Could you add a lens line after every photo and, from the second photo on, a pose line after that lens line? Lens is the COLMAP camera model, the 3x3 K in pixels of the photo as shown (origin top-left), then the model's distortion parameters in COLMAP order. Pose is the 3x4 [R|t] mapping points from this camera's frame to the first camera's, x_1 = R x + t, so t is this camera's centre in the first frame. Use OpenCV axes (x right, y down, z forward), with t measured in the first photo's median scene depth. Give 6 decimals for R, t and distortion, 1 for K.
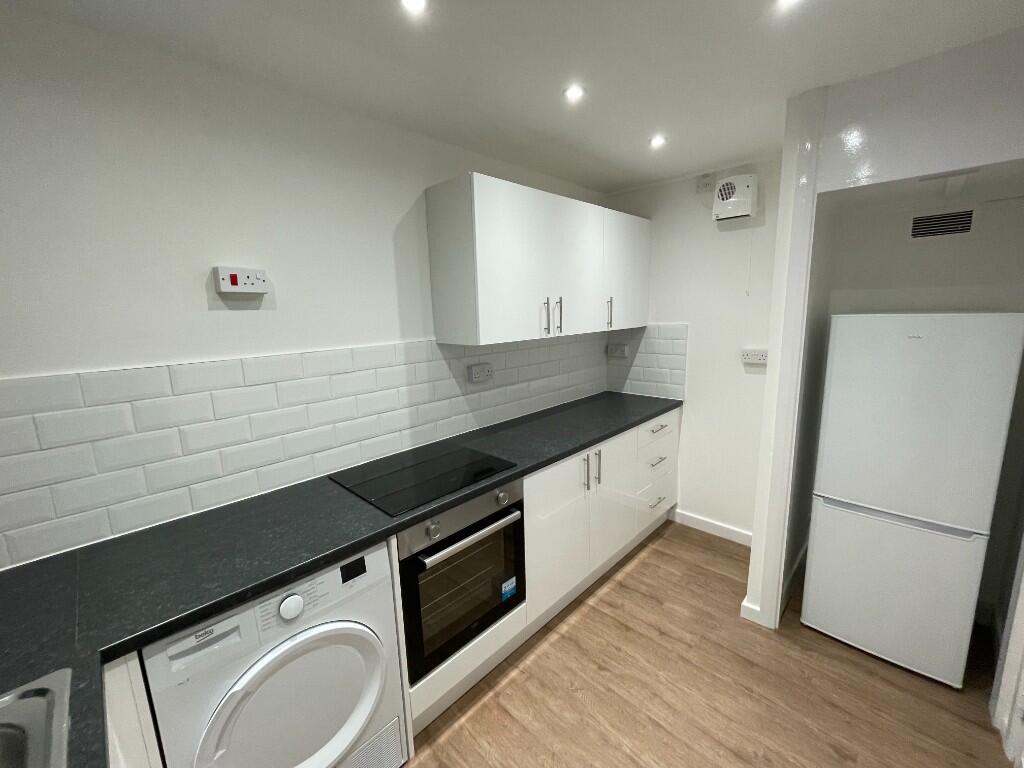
lens RADIAL K [[418.1, 0, 511.5], [0, 418.1, 383.3], [0, 0, 1]] dist [-0.003363, 0.000047]
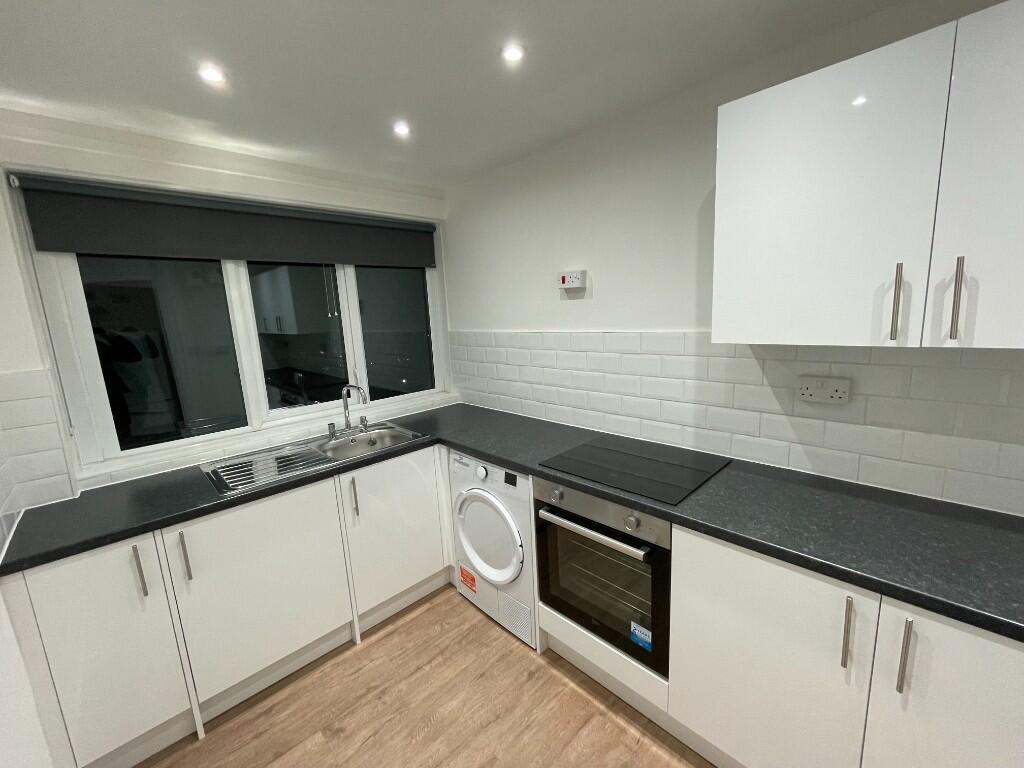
lens RADIAL K [[418.1, 0, 513.5], [0, 418.1, 382.0], [0, 0, 1]] dist [-0.003363, 0.000047]
pose [[-0.029557, 0.202008, -0.978938, 0.768473], [-0.125442, 0.970873, 0.204132, -0.148327], [0.991661, 0.128833, -0.003356, 0.739149]]
